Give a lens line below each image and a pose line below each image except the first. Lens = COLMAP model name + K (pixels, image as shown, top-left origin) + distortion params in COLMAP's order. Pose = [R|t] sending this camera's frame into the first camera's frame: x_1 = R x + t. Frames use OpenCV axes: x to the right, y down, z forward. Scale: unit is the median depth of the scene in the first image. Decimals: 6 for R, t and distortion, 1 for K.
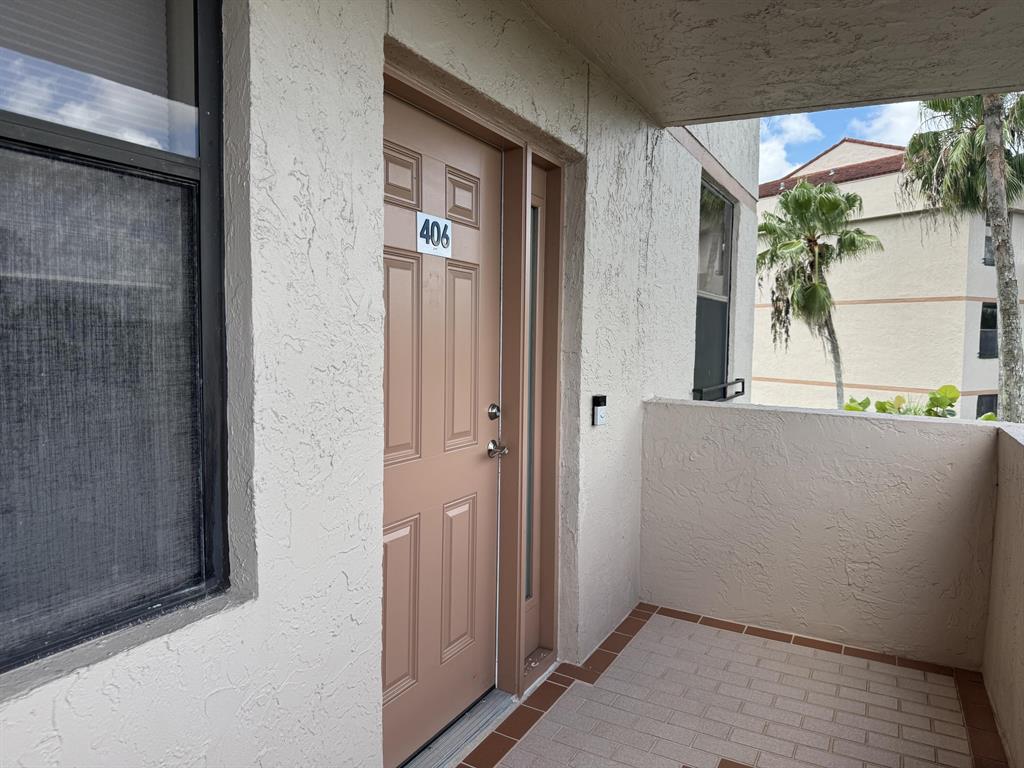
lens RADIAL K [[712.5, 0, 512.0], [0, 712.5, 384.0], [0, 0, 1]] dist [0.066999, -0.088339]
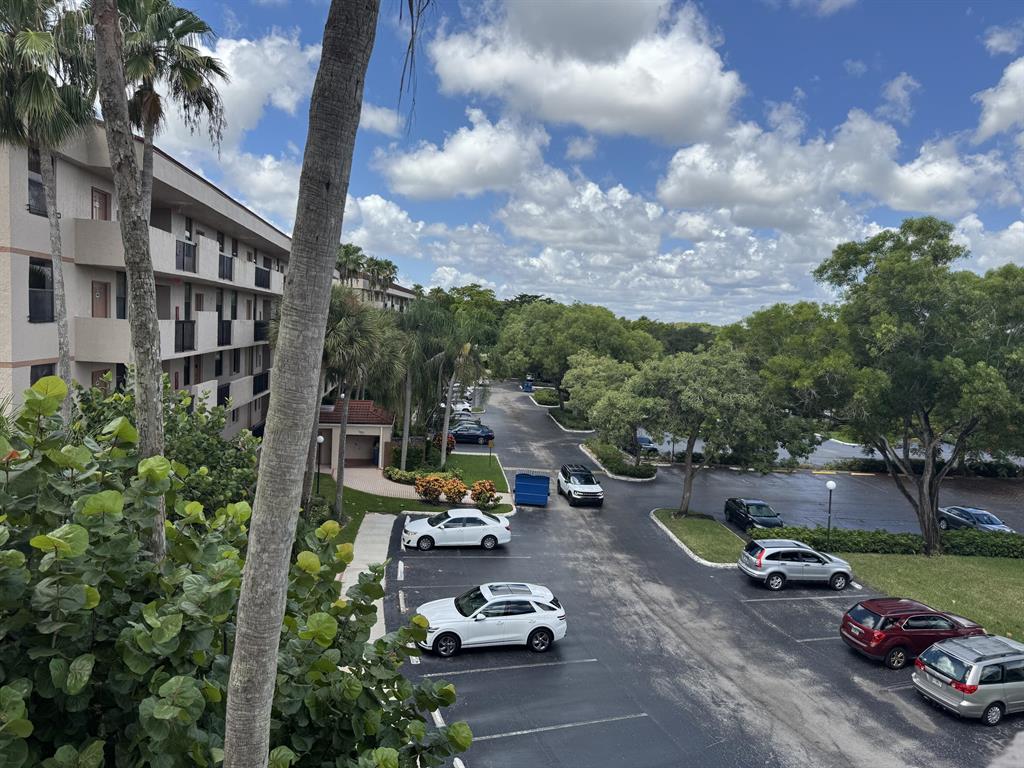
lens RADIAL K [[724.0, 0, 507.1], [0, 724.0, 383.3], [0, 0, 1]] dist [0.003800, -0.004678]
pose [[0.379527, -0.061026, 0.923166, 0.069524], [0.011161, 0.998052, 0.061387, -0.010625], [-0.925113, -0.012994, 0.379469, 0.156888]]
